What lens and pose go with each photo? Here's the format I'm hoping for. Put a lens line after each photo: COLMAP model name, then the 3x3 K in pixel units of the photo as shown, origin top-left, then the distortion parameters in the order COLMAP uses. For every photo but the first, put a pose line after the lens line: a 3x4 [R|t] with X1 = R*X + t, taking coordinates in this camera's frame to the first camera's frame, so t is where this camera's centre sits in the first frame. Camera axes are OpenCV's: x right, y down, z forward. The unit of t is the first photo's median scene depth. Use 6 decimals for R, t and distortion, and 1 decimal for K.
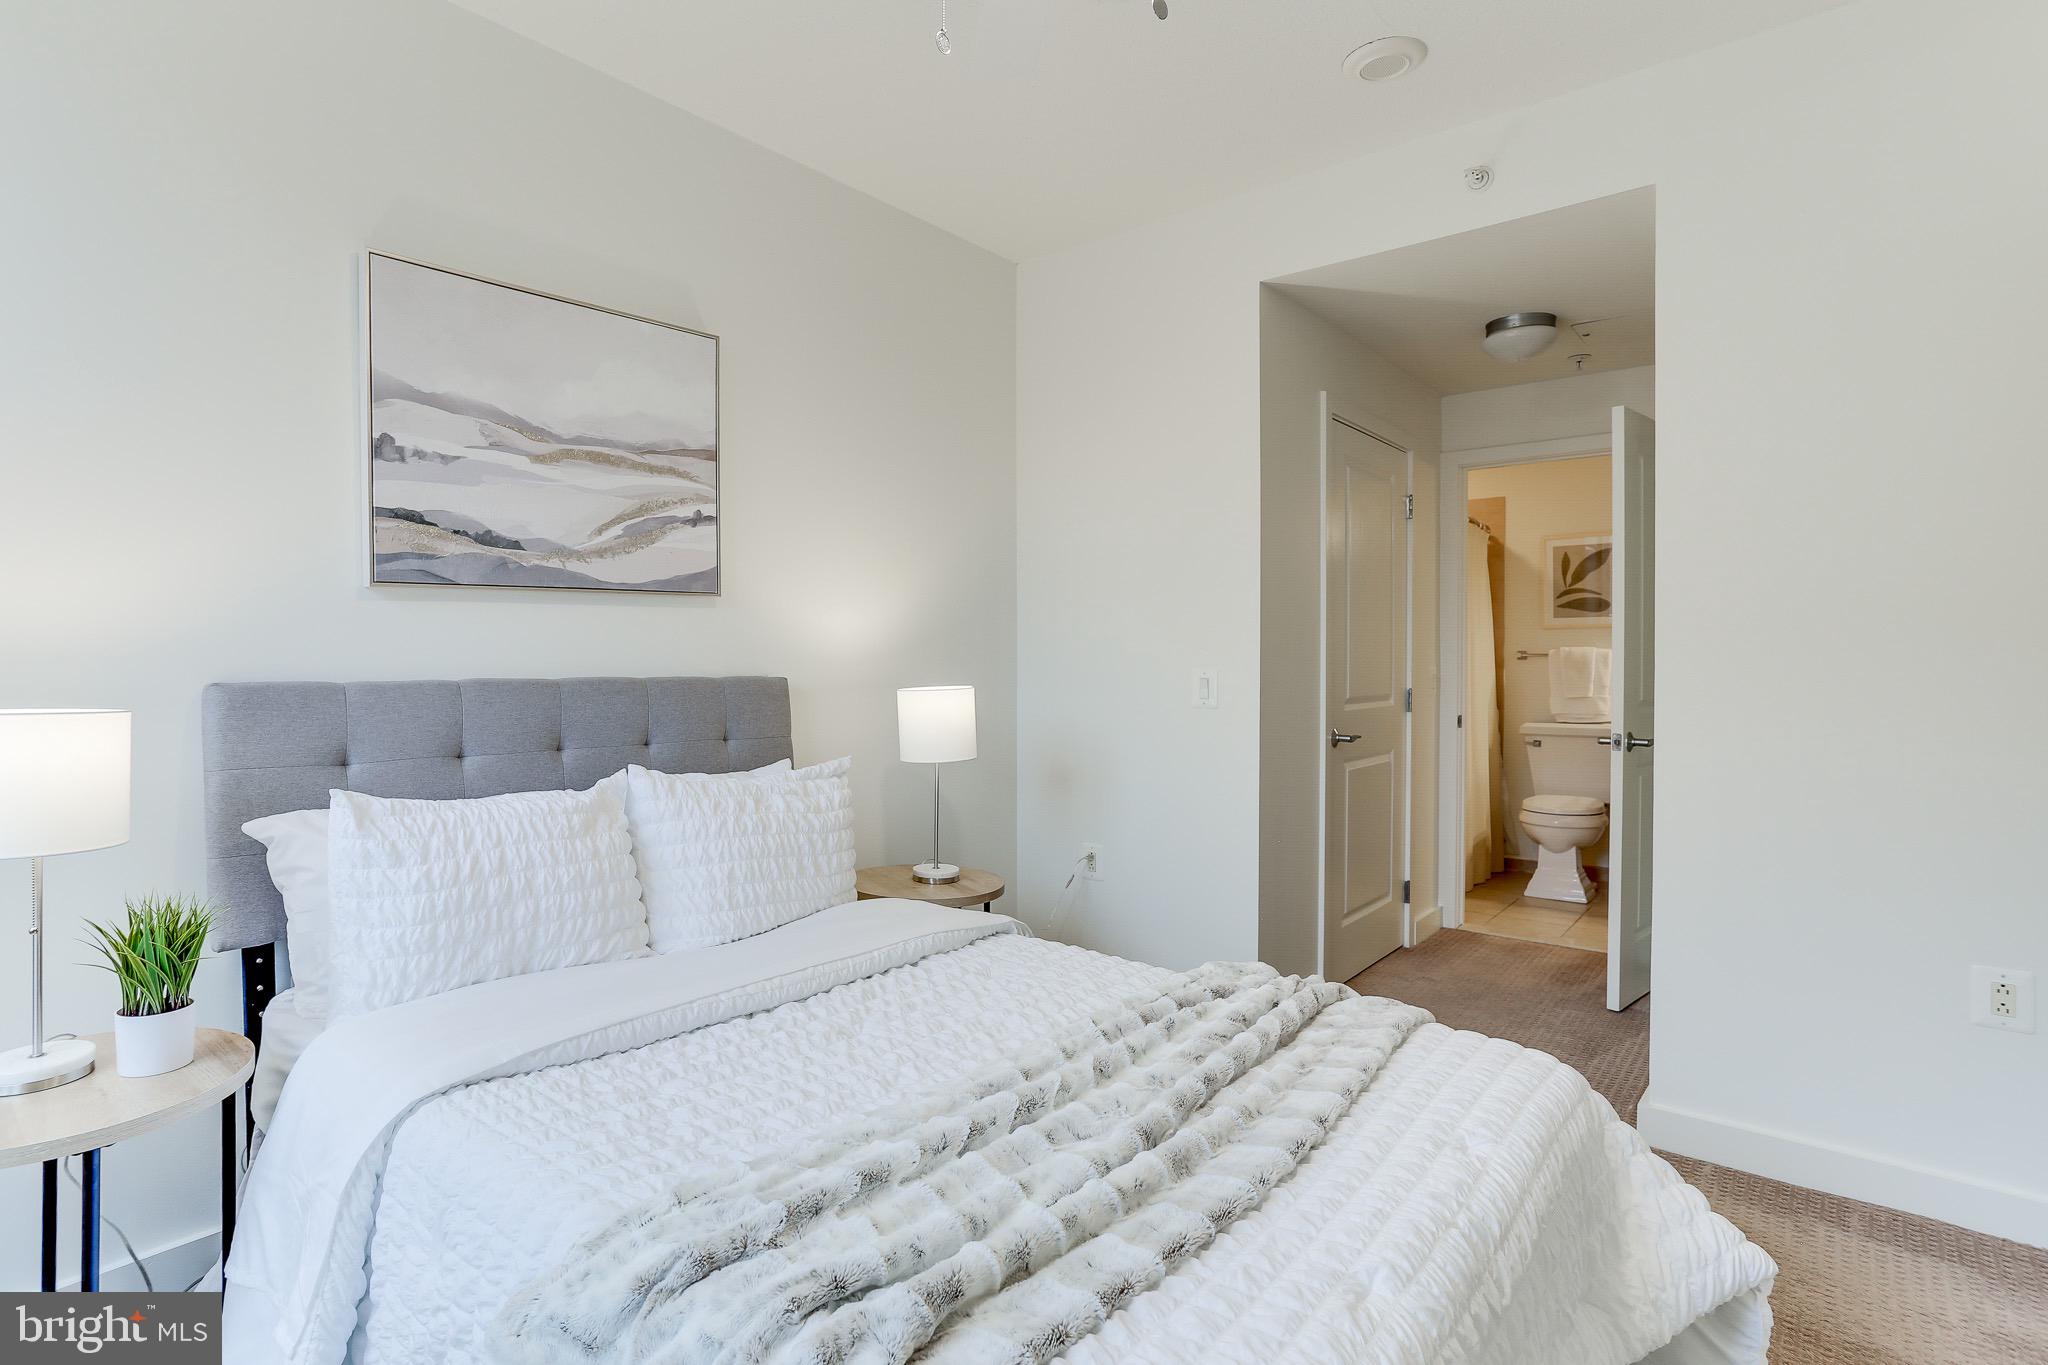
lens RADIAL K [[1040.8, 0, 908.3], [0, 1040.8, 666.8], [0, 0, 1]] dist [-0.049032, 0.000082]
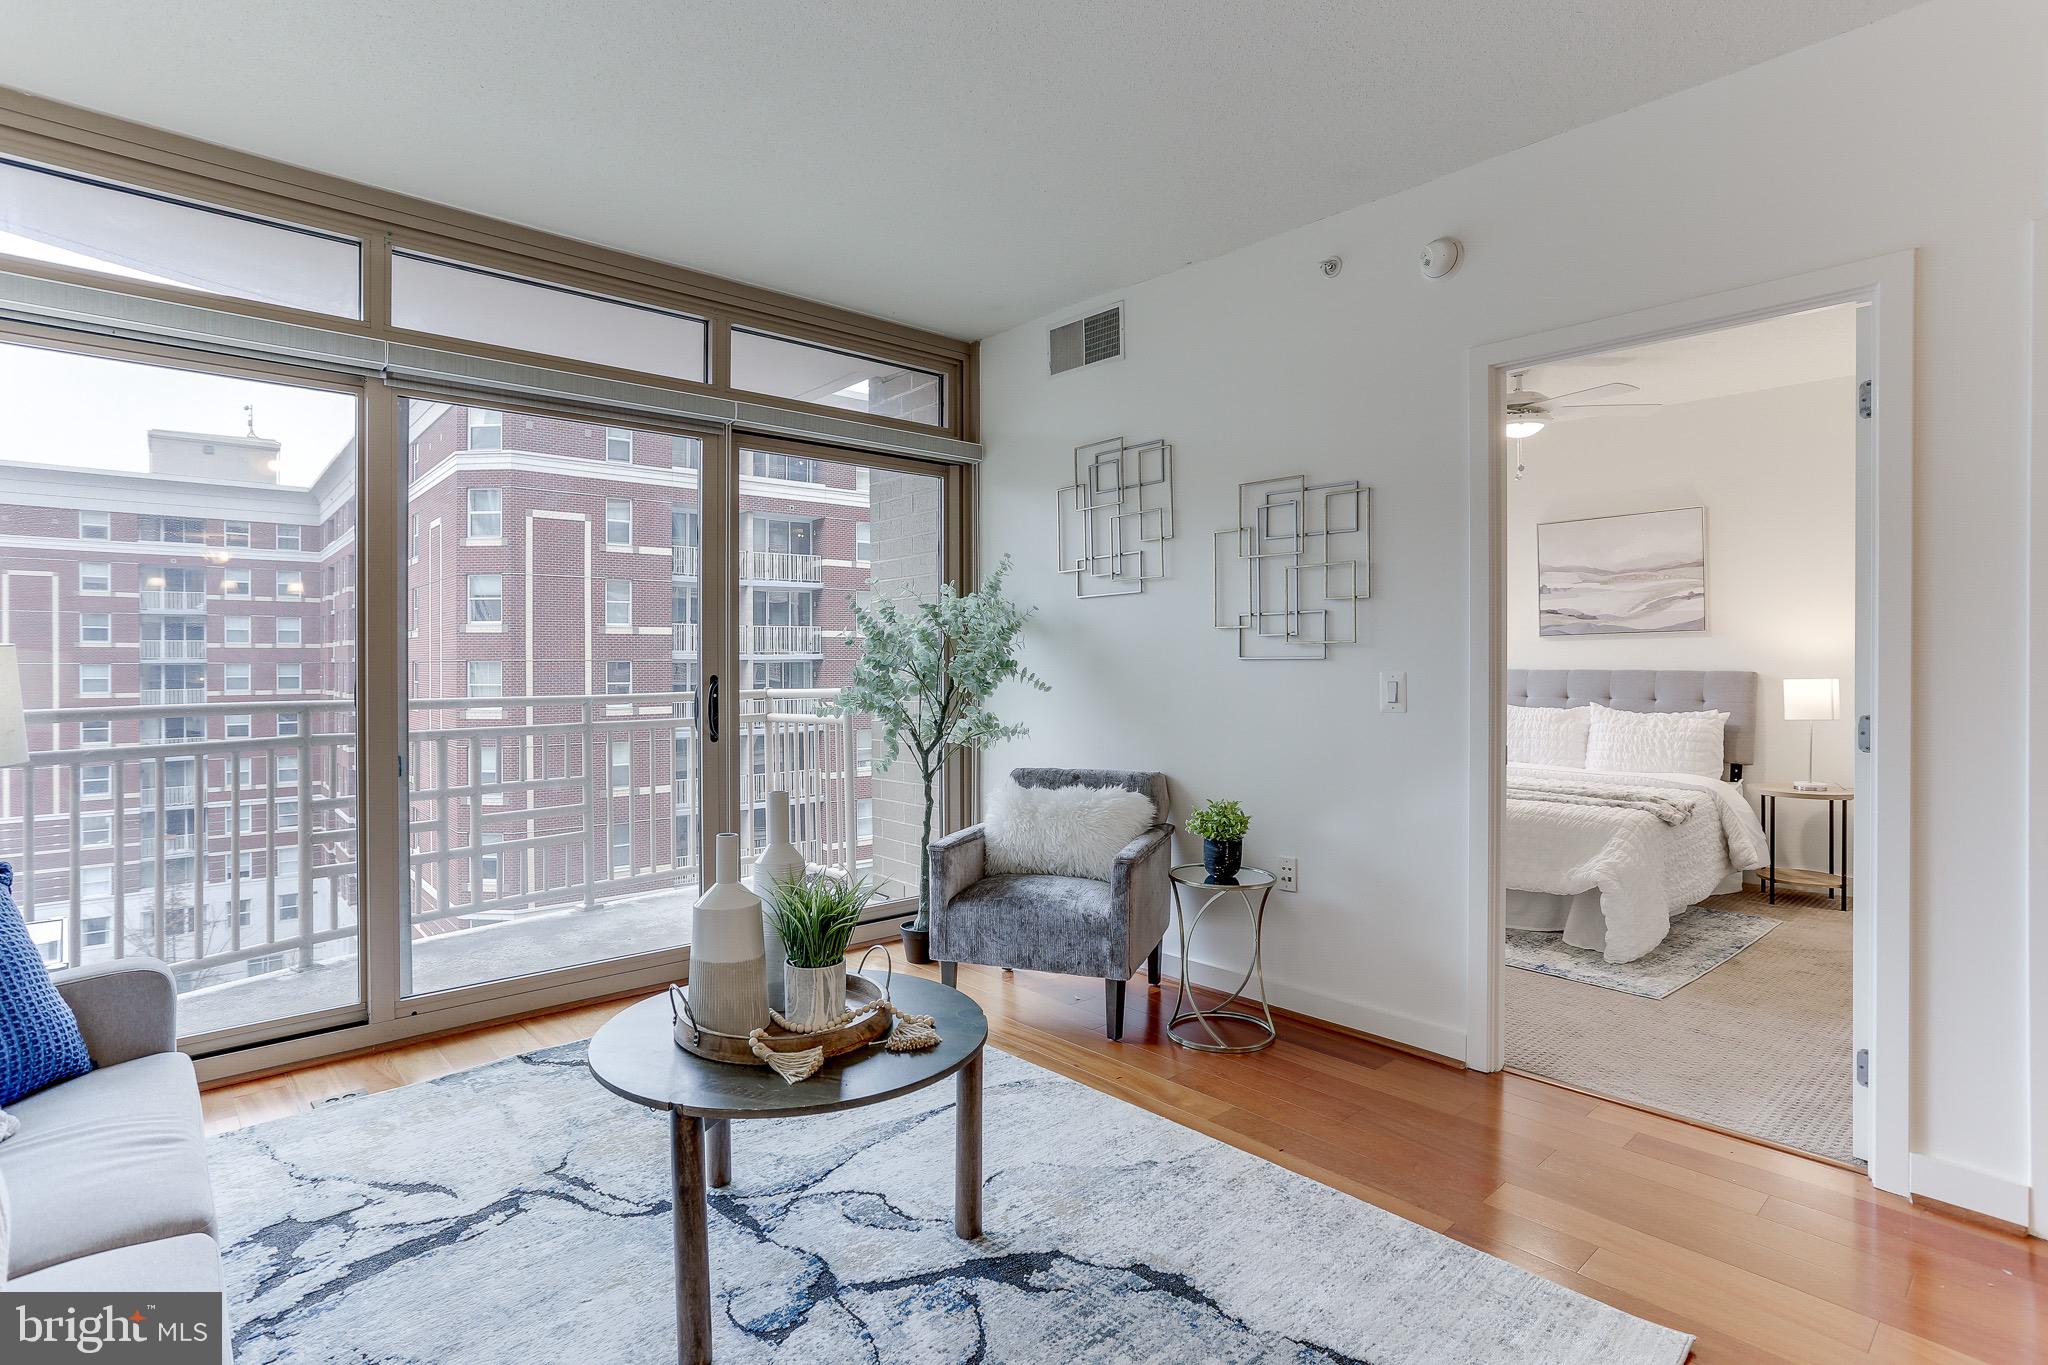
lens RADIAL K [[1023.6, 0, 1016.4], [0, 1023.6, 668.9], [0, 0, 1]] dist [-0.054303, 0.031685]
pose [[-0.097271, 0.008131, -0.995225, 2.248412], [-0.005502, 0.999947, 0.008707, -0.003784], [0.995243, 0.006323, -0.097221, -0.192835]]
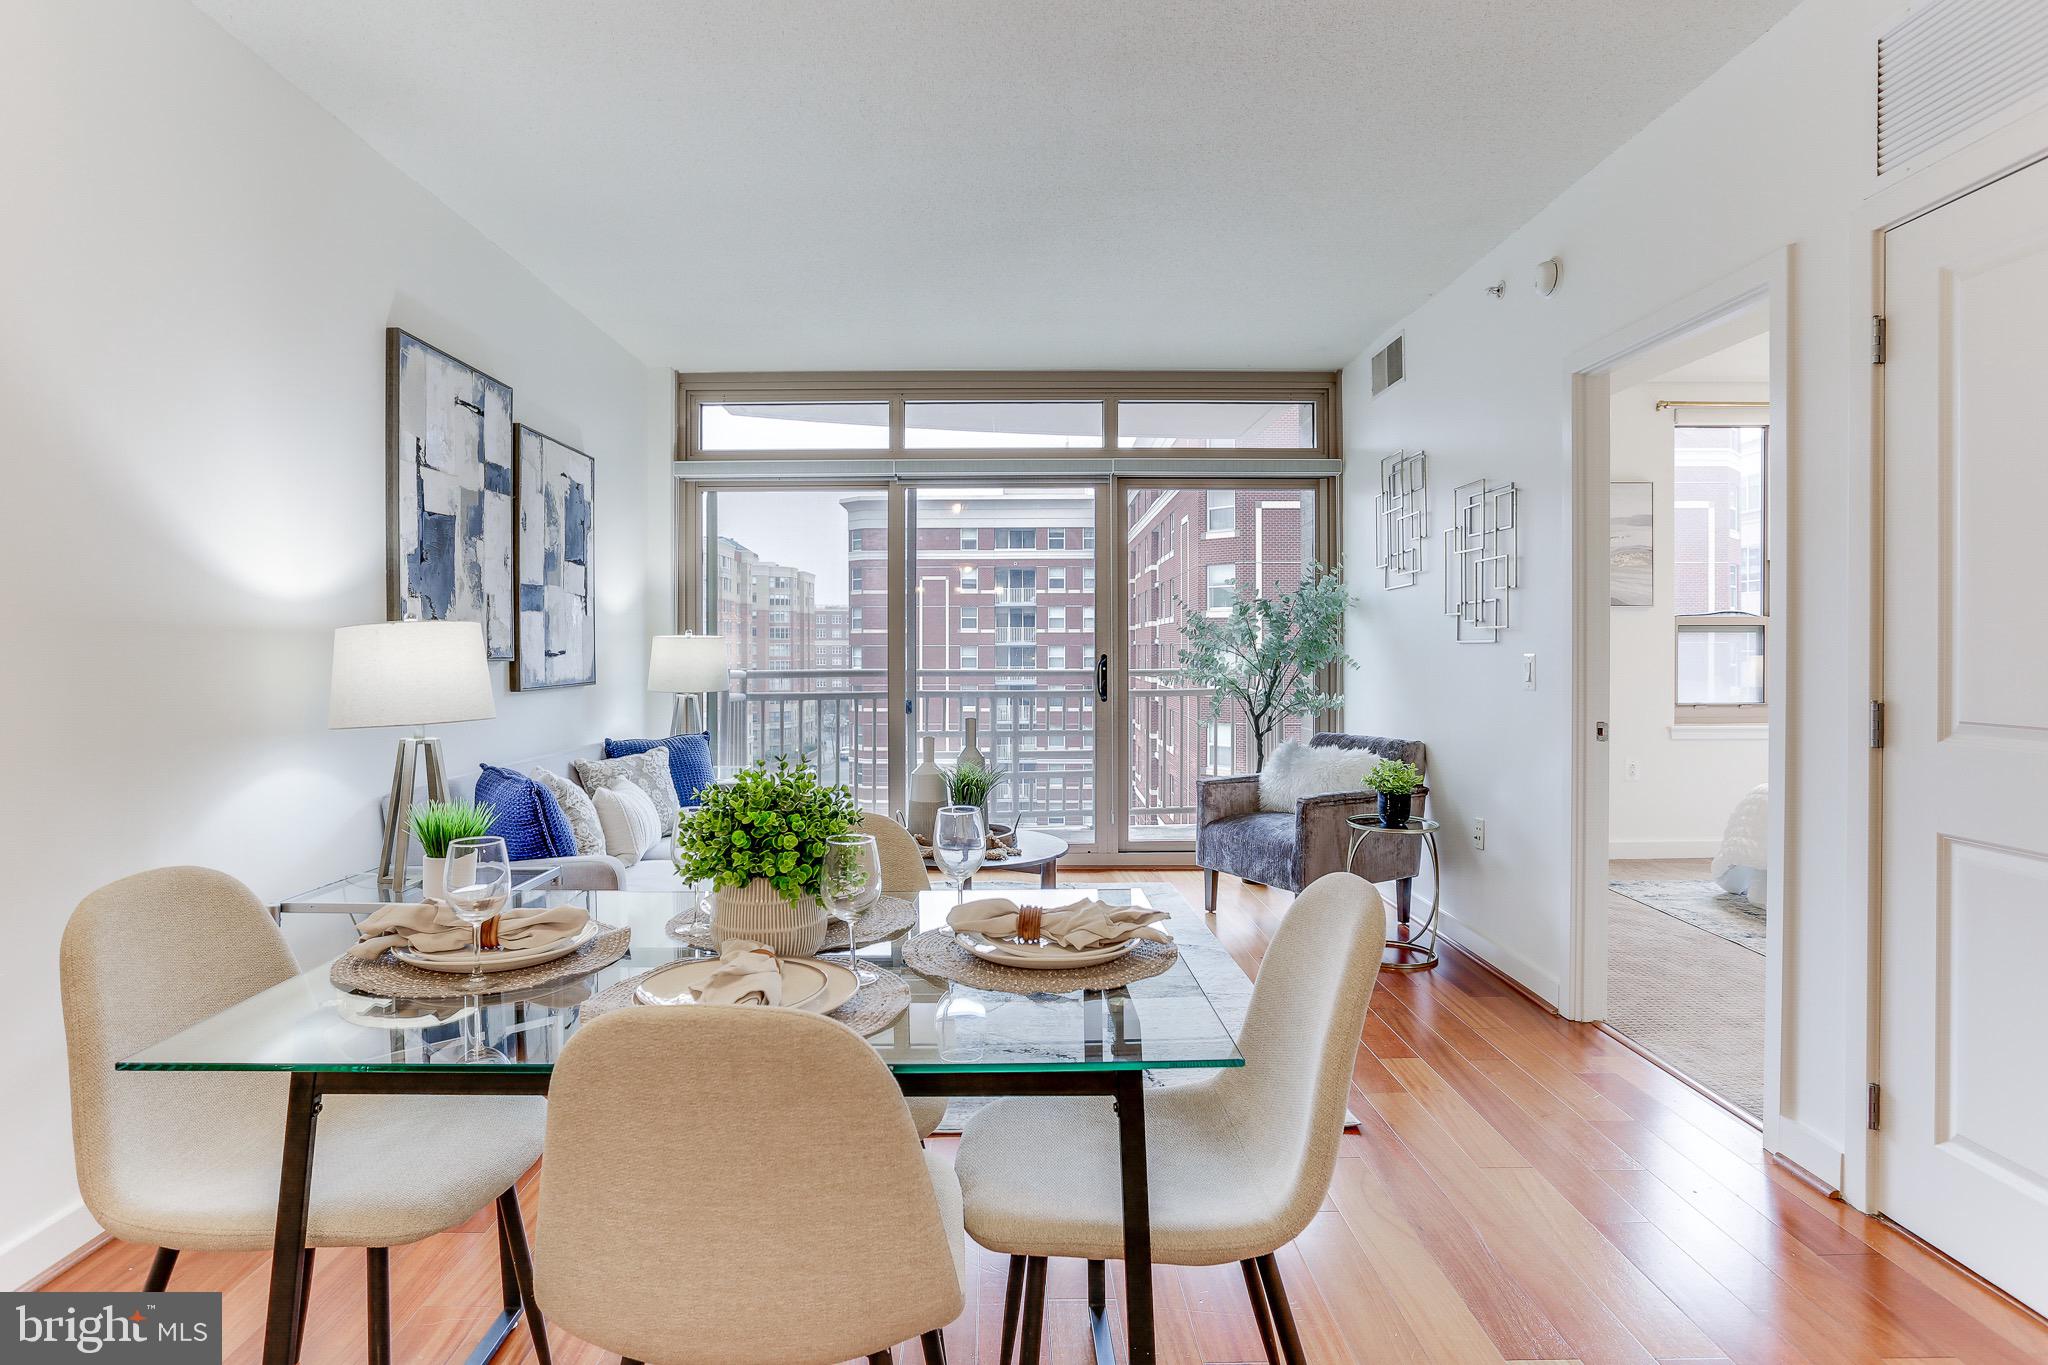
lens RADIAL K [[1072.7, 0, 993.8], [0, 1072.7, 646.4], [0, 0, 1]] dist [-0.035966, 0.000733]
pose [[-0.738475, 0.002592, -0.674276, 2.487738], [-0.002641, 0.999974, 0.006737, -0.009523], [0.674276, 0.006756, -0.738449, 0.771625]]
